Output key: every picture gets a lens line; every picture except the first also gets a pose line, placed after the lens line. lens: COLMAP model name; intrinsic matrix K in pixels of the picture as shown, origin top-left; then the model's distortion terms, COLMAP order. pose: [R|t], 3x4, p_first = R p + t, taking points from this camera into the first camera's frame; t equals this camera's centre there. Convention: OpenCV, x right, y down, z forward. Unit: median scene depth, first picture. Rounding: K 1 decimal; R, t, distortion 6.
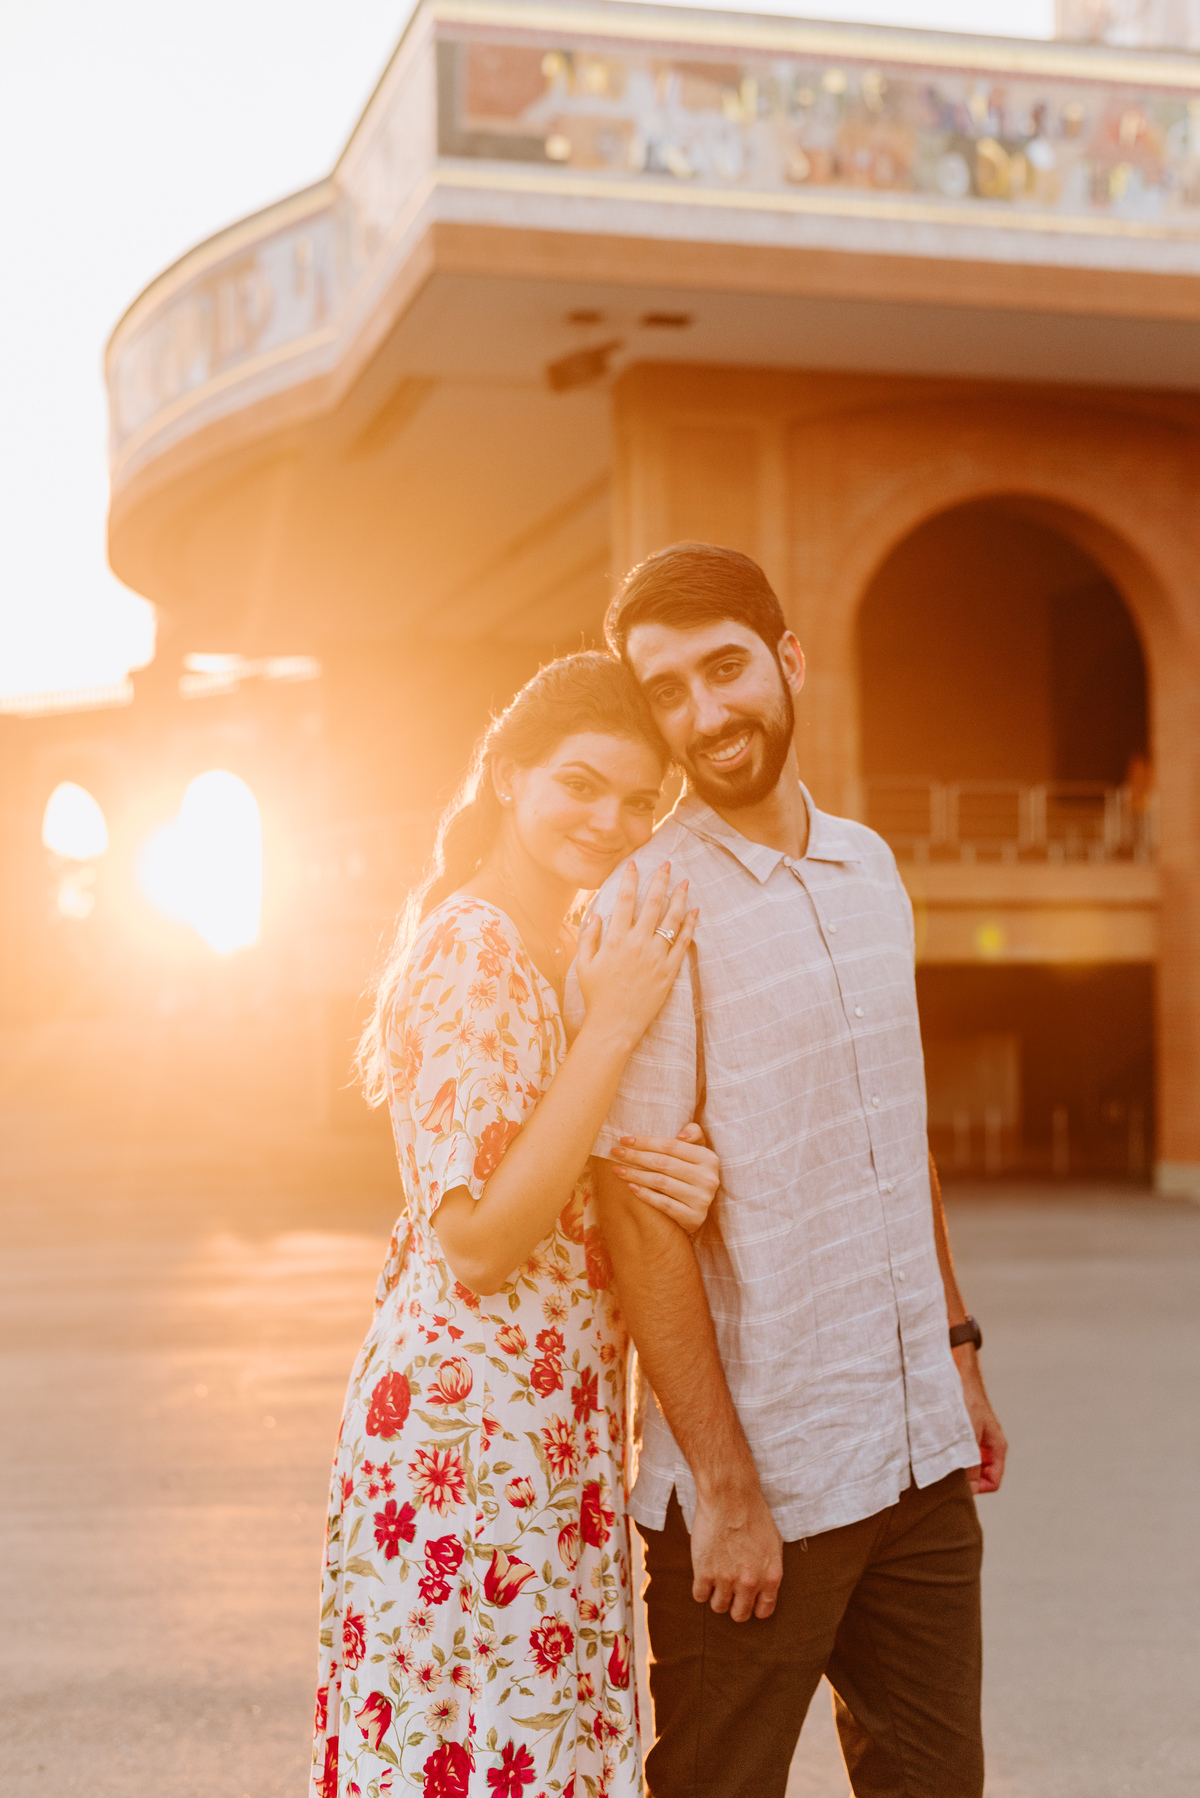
lens RADIAL K [[2603.1, 0, 634.2], [0, 2603.1, 924.2], [0, 0, 1]] dist [-0.024997, 0.001363]
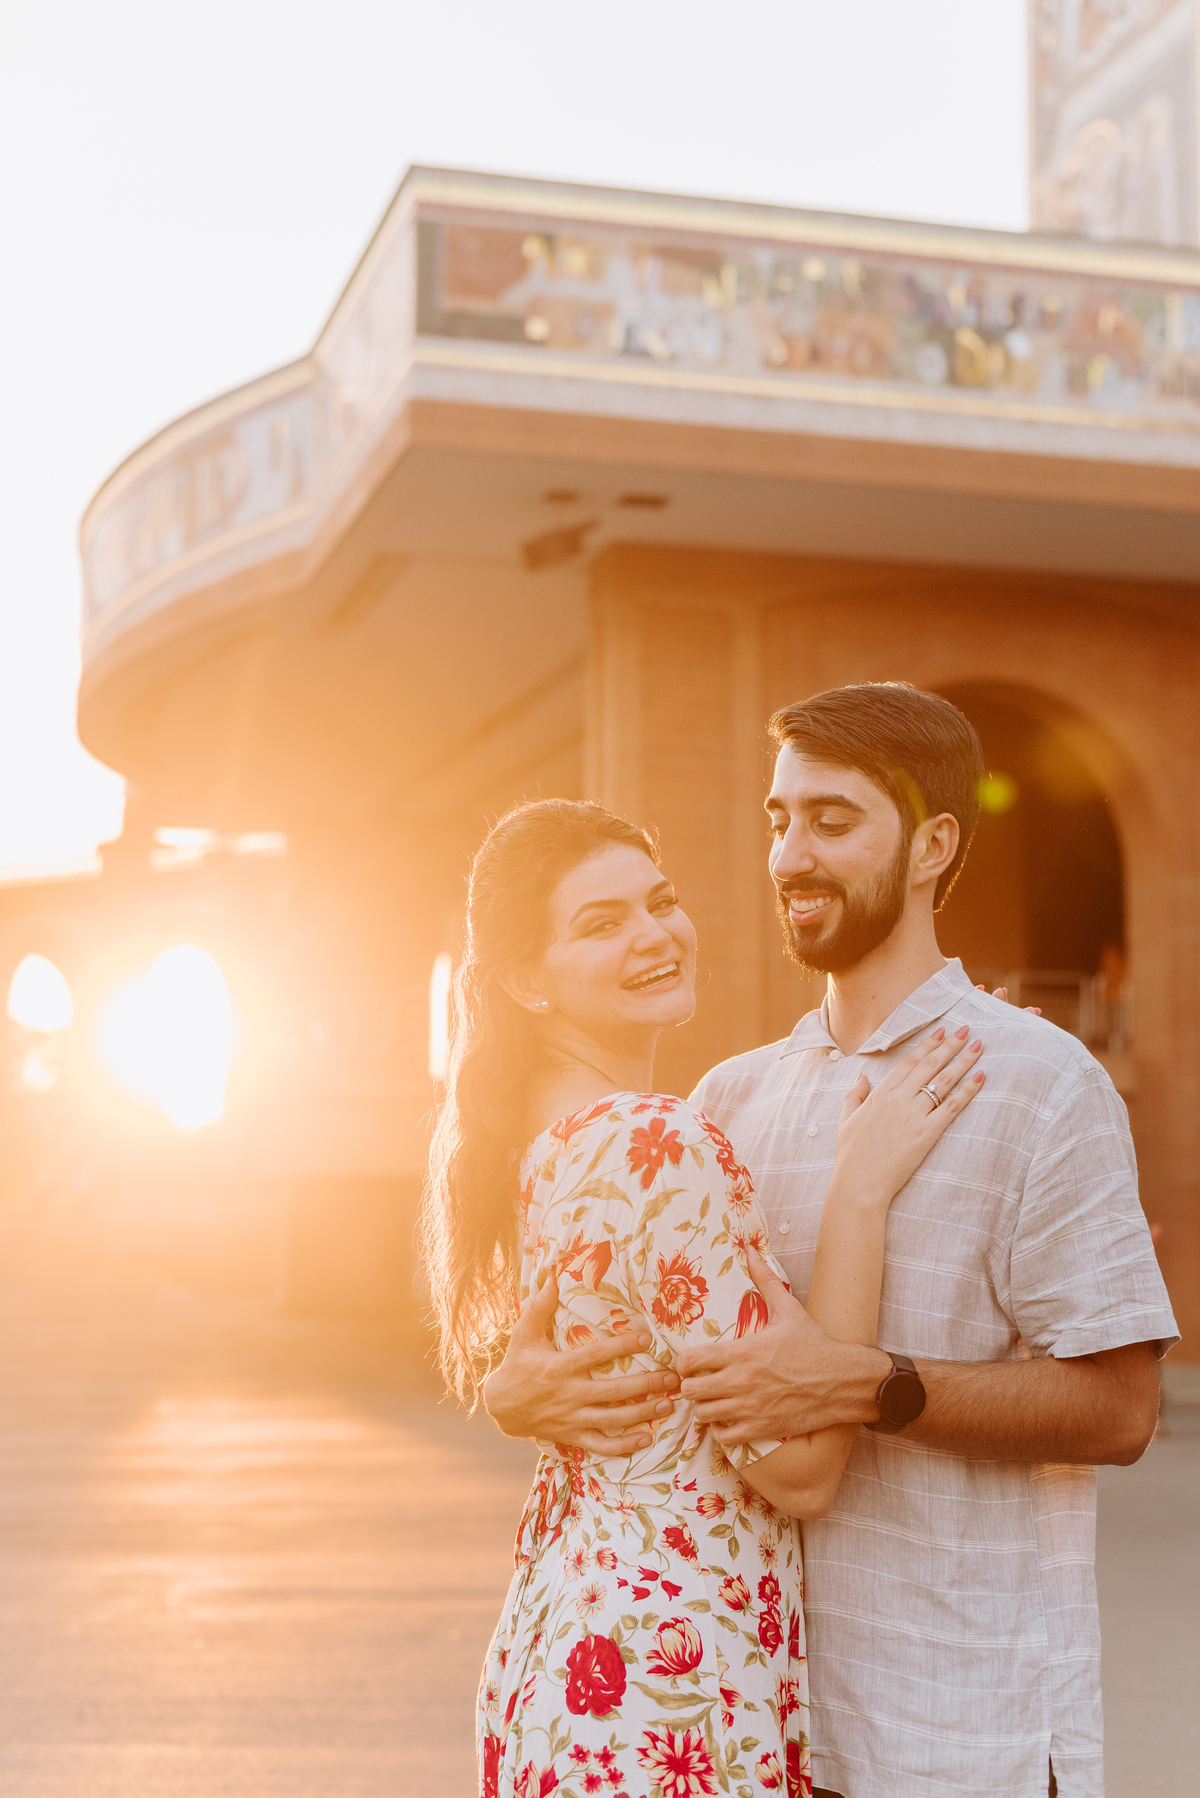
lens RADIAL K [[2603.1, 0, 634.2], [0, 2603.1, 924.2], [0, 0, 1]] dist [-0.024997, 0.001363]
pose [[0.999794, 0.016566, 0.011684, 0.000160], [-0.015713, 0.997443, -0.069724, -0.001025], [-0.012810, 0.069526, 0.997498, 0.017219]]
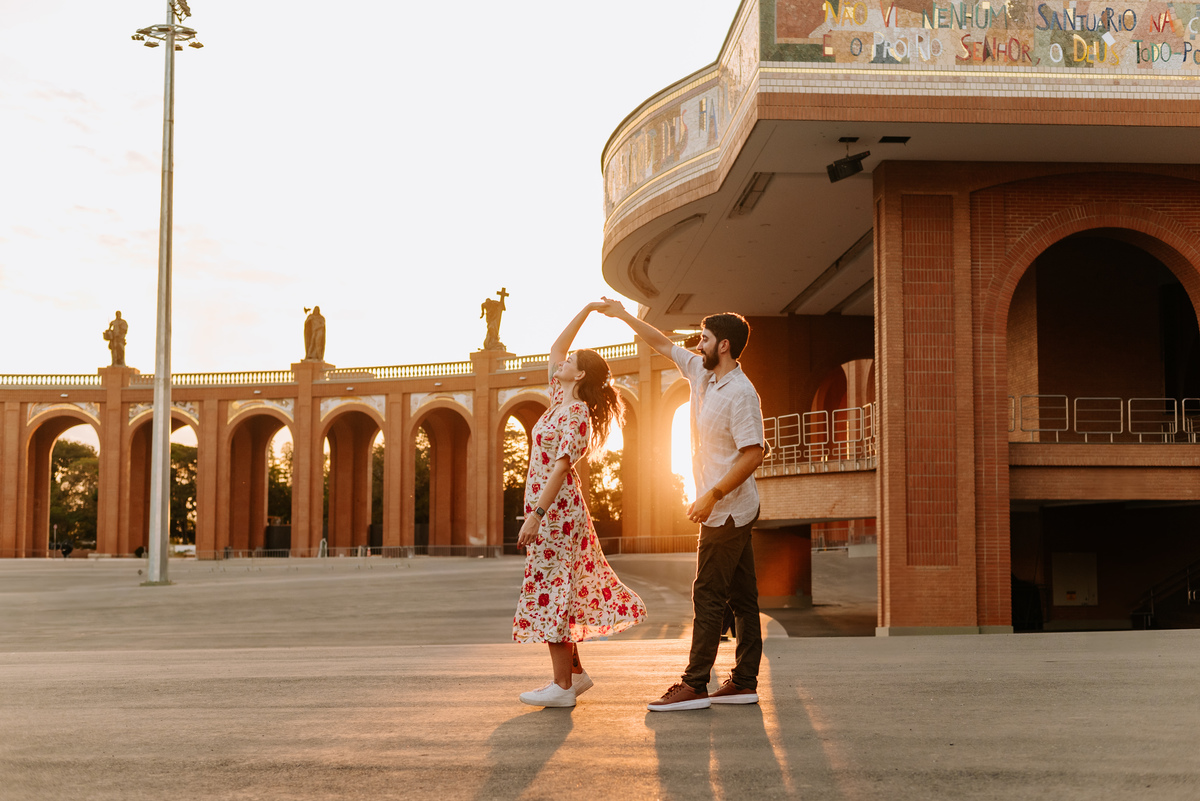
lens RADIAL K [[1737.3, 0, 599.0], [0, 1737.3, 445.2], [0, 0, 1]] dist [-0.024997, 0.001363]
pose [[0.975426, -0.000115, -0.220326, 0.083014], [-0.007097, 0.999465, -0.031938, 0.020445], [0.220211, 0.032717, 0.974903, -0.224910]]
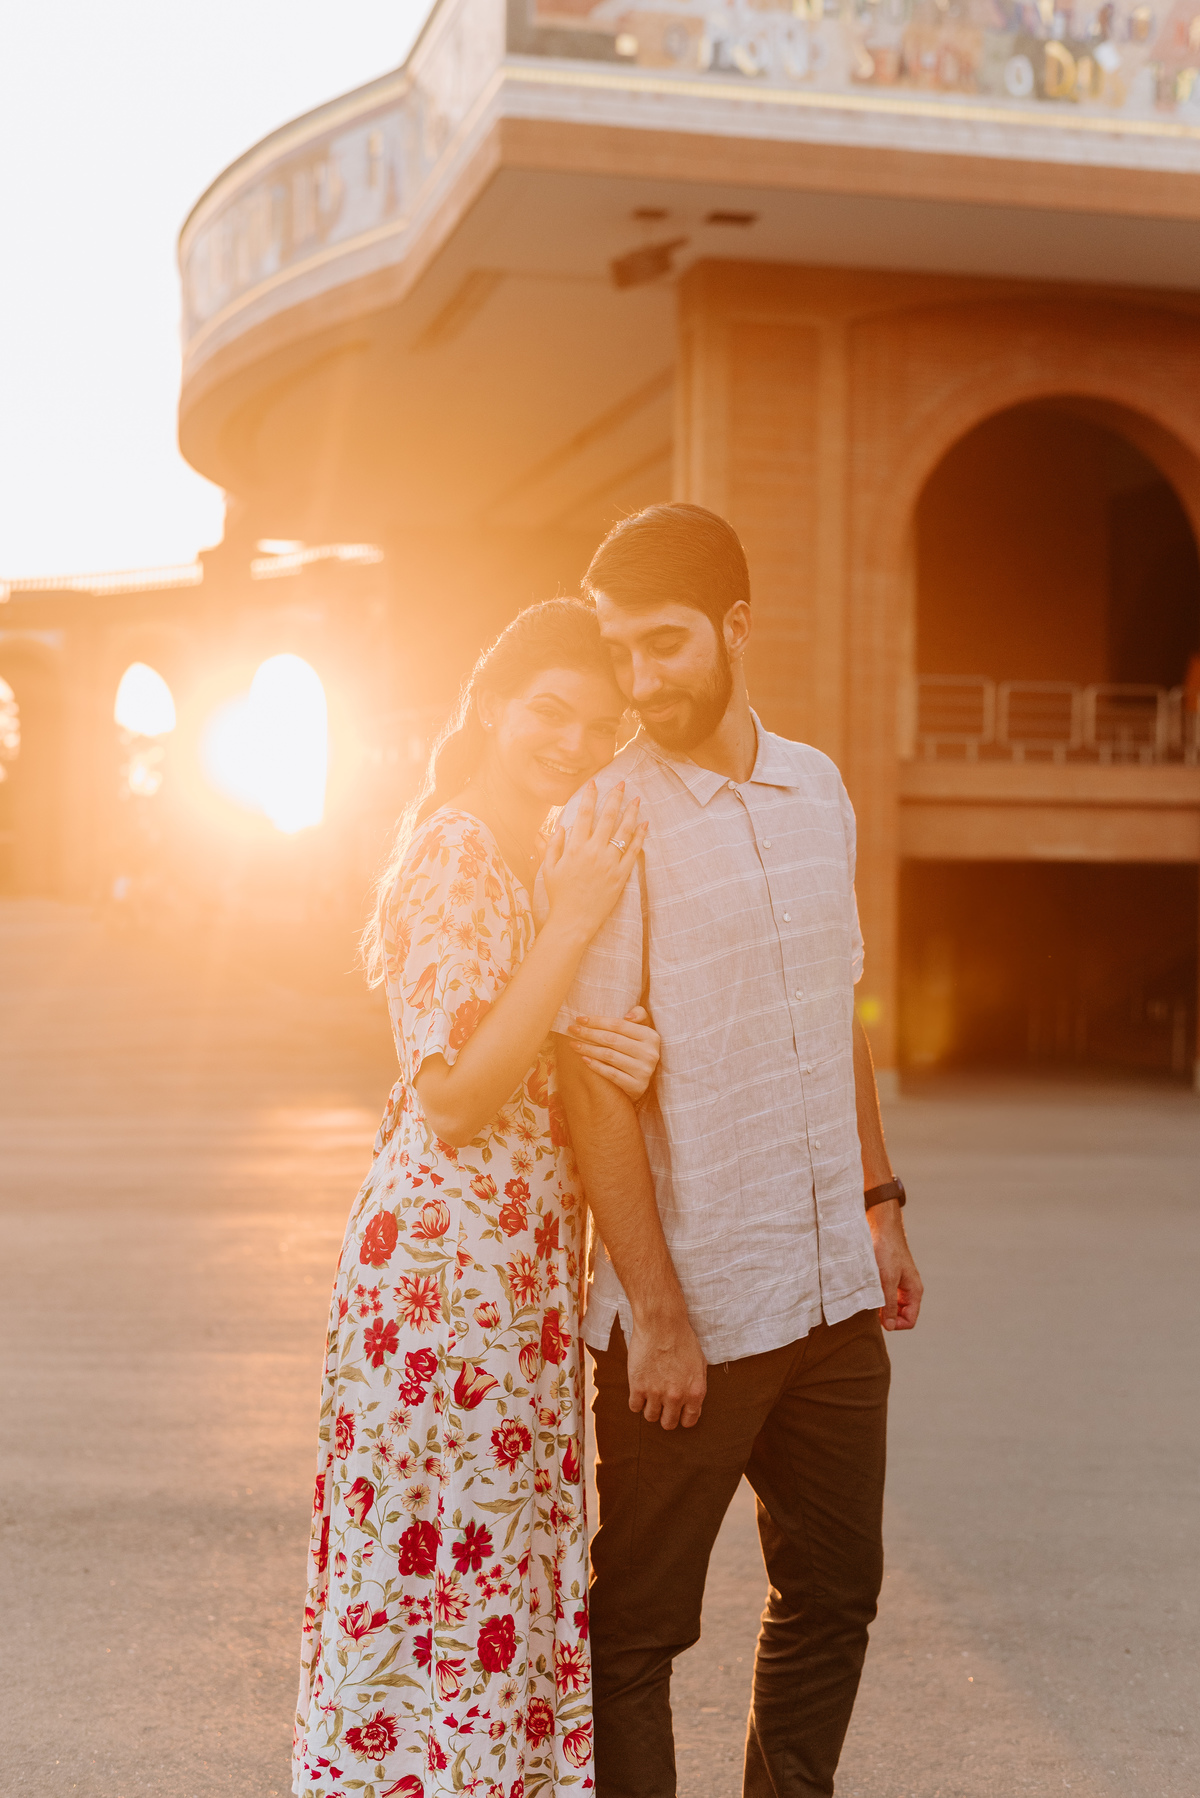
lens RADIAL K [[2587.5, 0, 600.0], [0, 2587.5, 899.0], [0, 0, 1]] dist [-0.009332, 0.033671]
pose [[0.999071, 0.023468, -0.036142, 0.004566], [-0.022231, 0.999167, 0.034235, -0.001206], [0.036916, -0.033400, 0.998760, -0.016832]]
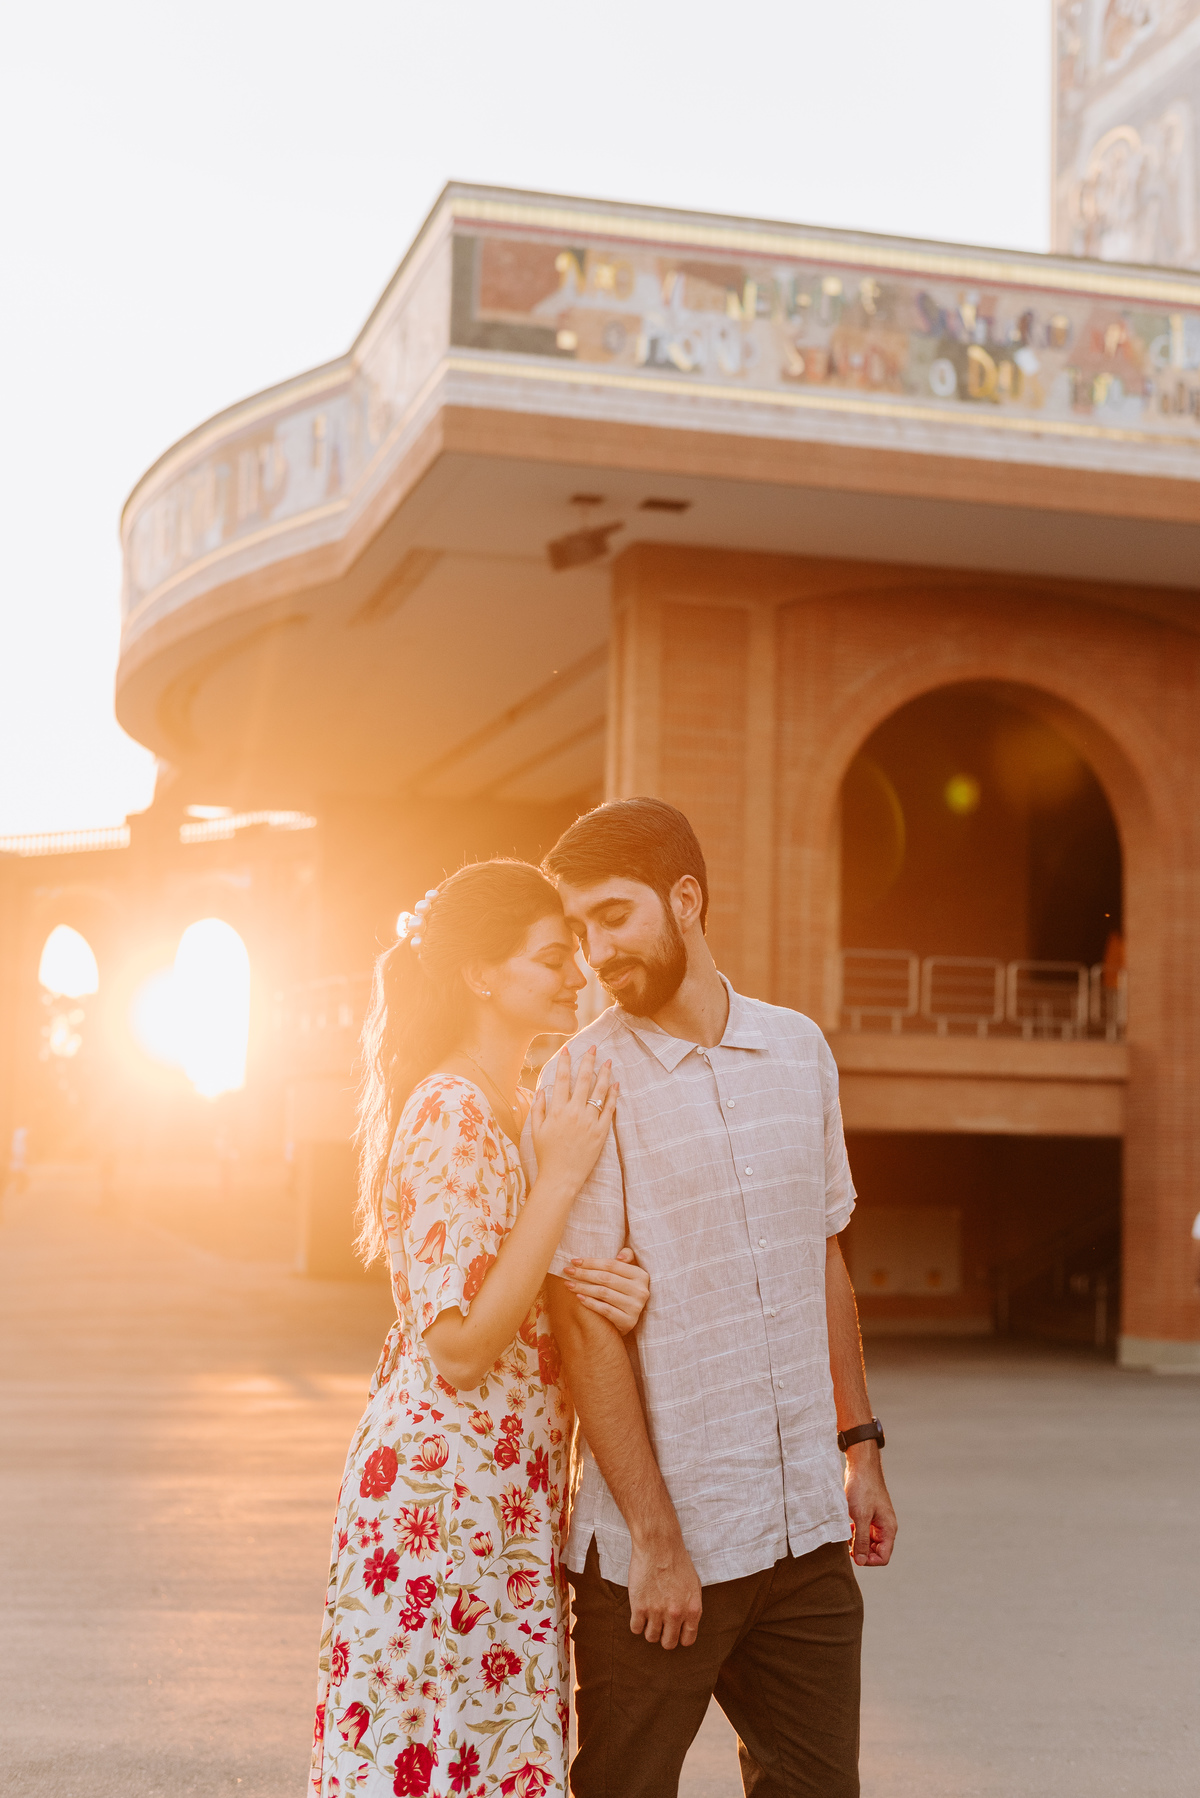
lens RADIAL K [[2587.5, 0, 600.0], [0, 2587.5, 899.0], [0, 0, 1]] dist [-0.009332, 0.033671]
pose [[0.999361, 0.034598, -0.008965, 0.001396], [-0.035142, 0.996918, -0.070135, -0.000857], [0.006511, 0.070405, 0.997497, -0.027682]]
